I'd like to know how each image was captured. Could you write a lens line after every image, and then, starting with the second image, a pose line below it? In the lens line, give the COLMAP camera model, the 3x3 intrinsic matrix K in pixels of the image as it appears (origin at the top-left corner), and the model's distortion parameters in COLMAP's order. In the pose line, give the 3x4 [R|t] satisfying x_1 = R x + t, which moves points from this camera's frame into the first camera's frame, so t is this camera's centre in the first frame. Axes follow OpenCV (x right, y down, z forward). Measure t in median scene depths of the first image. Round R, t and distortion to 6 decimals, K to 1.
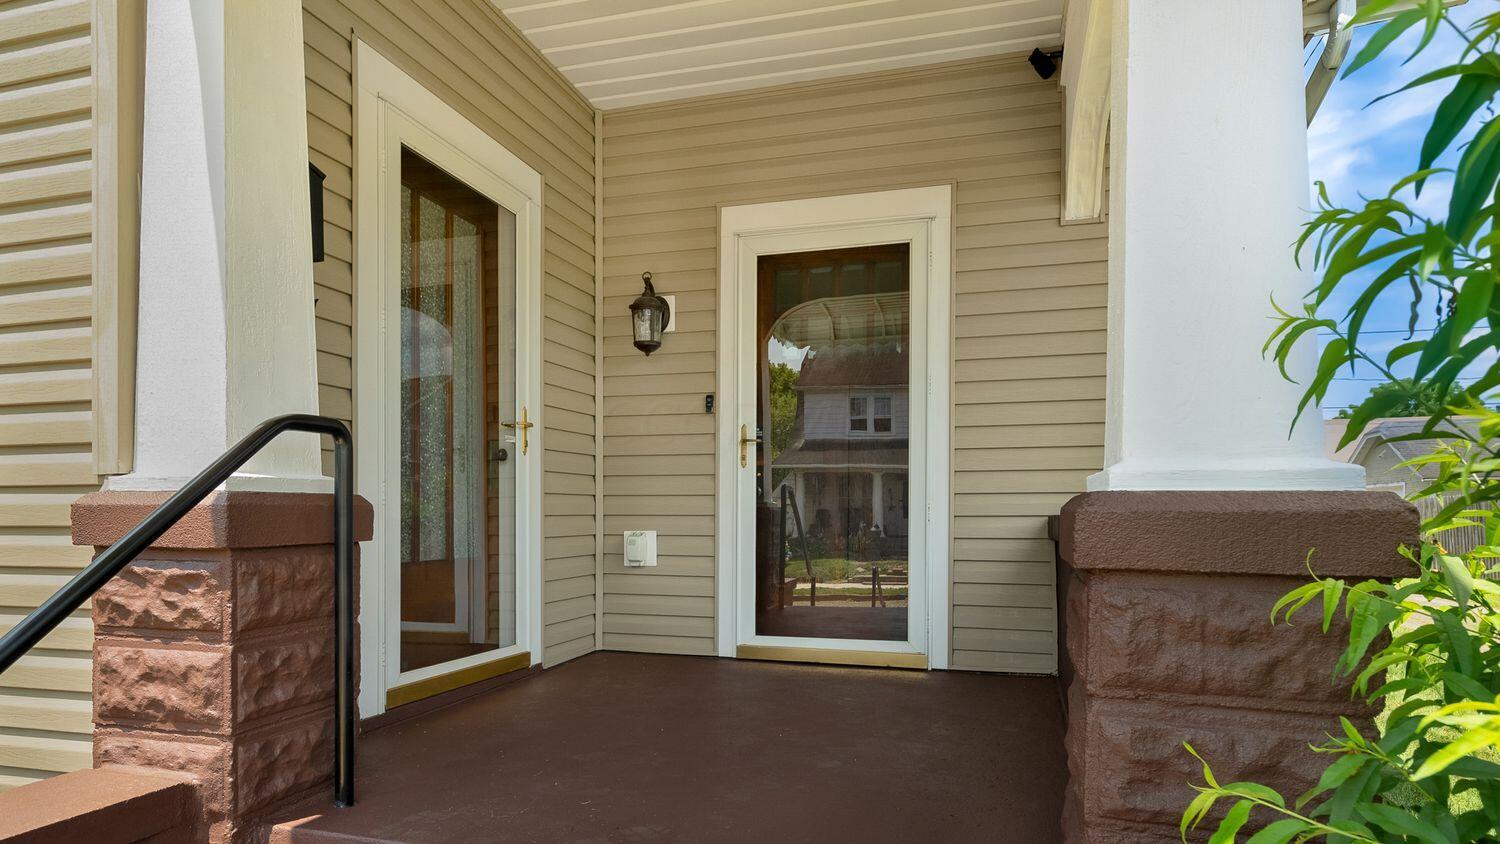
lens RADIAL K [[861.6, 0, 754.8], [0, 861.6, 447.6], [0, 0, 1]] dist [-0.000080, 0.000067]
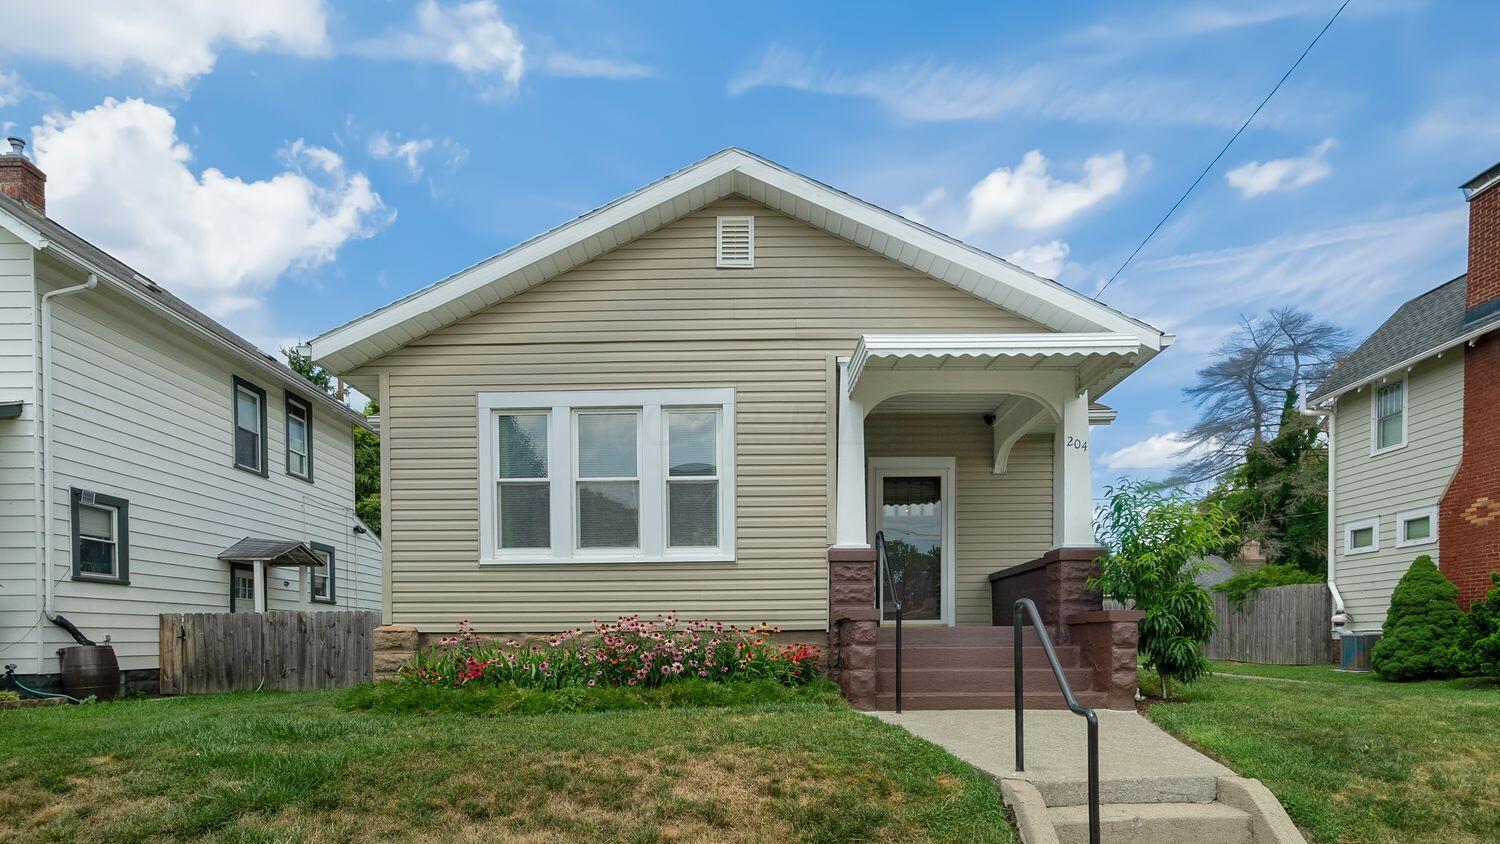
lens RADIAL K [[788.4, 0, 745.9], [0, 788.4, 555.1], [0, 0, 1]] dist [0.001470, 0.000266]
pose [[0.964084, 0.023372, 0.264567, -1.961521], [-0.015230, 0.999346, -0.032786, 0.194939], [-0.265160, 0.027579, 0.963810, -2.290915]]
